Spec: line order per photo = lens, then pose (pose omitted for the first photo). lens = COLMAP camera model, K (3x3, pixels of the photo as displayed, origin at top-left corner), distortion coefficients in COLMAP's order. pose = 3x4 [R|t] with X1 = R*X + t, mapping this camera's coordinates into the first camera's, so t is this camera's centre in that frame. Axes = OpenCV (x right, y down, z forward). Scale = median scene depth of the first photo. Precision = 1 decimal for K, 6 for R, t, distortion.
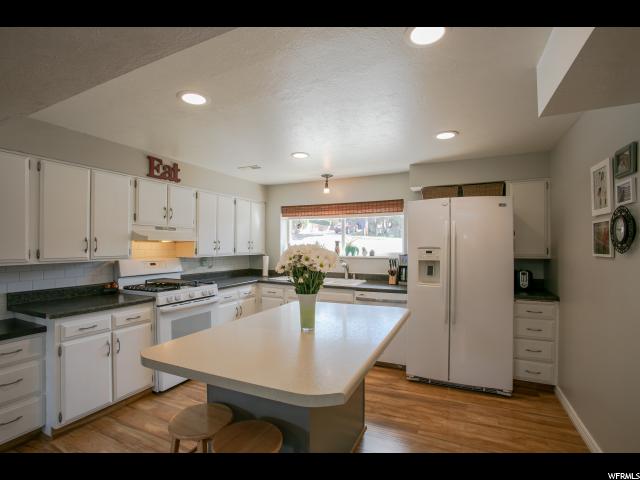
lens RADIAL K [[313.9, 0, 320.0], [0, 313.9, 240.0], [0, 0, 1]] dist [-0.068719, 0.024802]
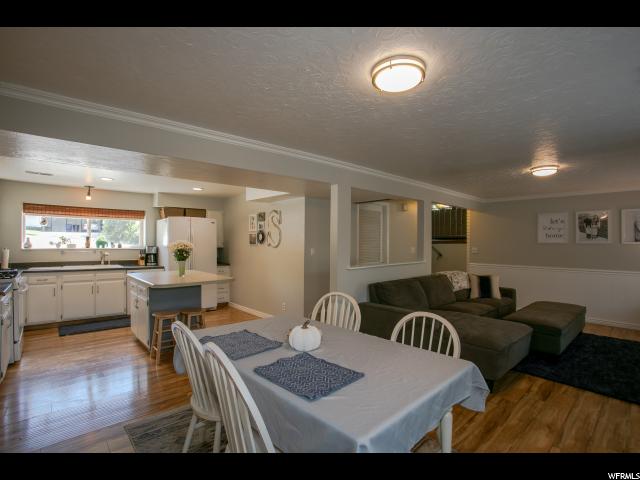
lens RADIAL K [[313.9, 0, 320.0], [0, 313.9, 240.0], [0, 0, 1]] dist [-0.068719, 0.024802]
pose [[0.393580, 0.010701, 0.919228, -0.832286], [-0.024606, 0.999697, -0.001103, -0.005924], [-0.918961, -0.022185, 0.393723, -0.421997]]
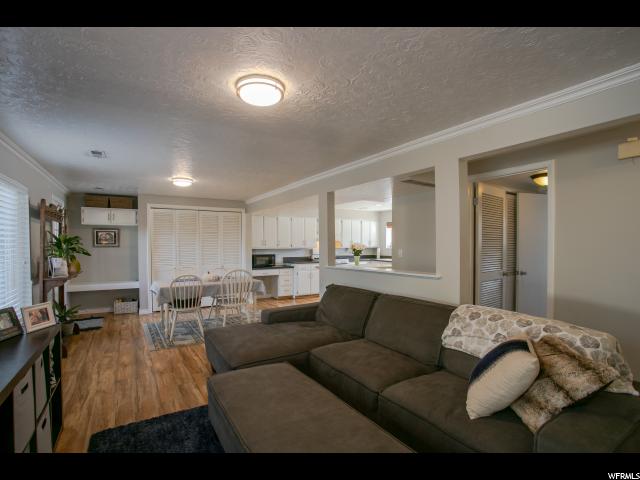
lens RADIAL K [[313.9, 0, 320.0], [0, 313.9, 240.0], [0, 0, 1]] dist [-0.068719, 0.024802]
pose [[0.838693, -0.004964, -0.544582, 0.772965], [0.011265, 0.999903, 0.008234, -0.026036], [0.544489, -0.013040, 0.838667, -1.100385]]
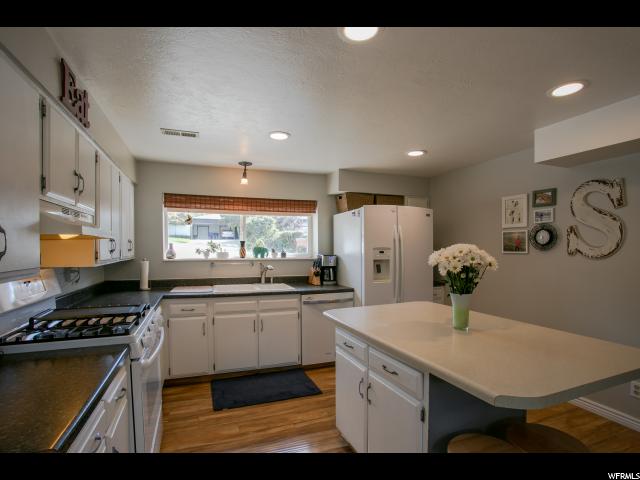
lens RADIAL K [[311.4, 0, 307.1], [0, 311.4, 251.9], [0, 0, 1]] dist [-0.059337, 0.000844]
pose [[0.708960, -0.009566, 0.705184, -0.493305], [-0.012648, 0.999575, 0.026275, 0.009252], [-0.705135, -0.027547, 0.708537, 0.313468]]
